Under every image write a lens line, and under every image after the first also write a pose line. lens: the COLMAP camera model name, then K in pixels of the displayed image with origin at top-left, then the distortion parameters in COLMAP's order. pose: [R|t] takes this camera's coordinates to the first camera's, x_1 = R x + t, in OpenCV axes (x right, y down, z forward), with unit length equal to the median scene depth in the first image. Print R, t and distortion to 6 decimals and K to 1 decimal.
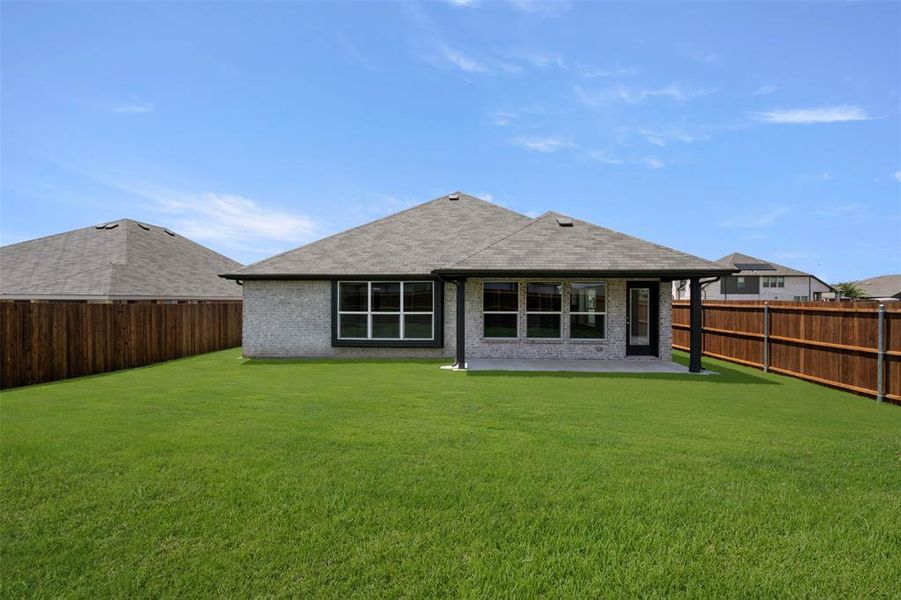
lens RADIAL K [[355.3, 0, 448.8], [0, 355.3, 302.0], [0, 0, 1]] dist [0.002214, -0.000218]
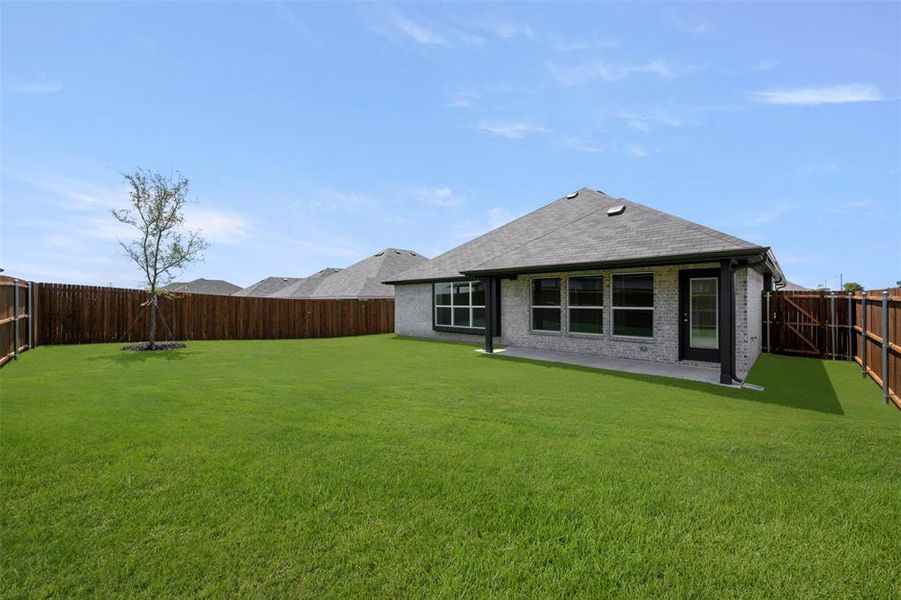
lens RADIAL K [[355.3, 0, 451.8], [0, 355.3, 300.8], [0, 0, 1]] dist [0.002214, -0.000218]
pose [[0.737581, -0.005723, -0.675234, 0.756601], [0.006289, 0.999979, -0.001606, 0.013796], [0.675229, -0.003062, 0.737601, 0.030494]]
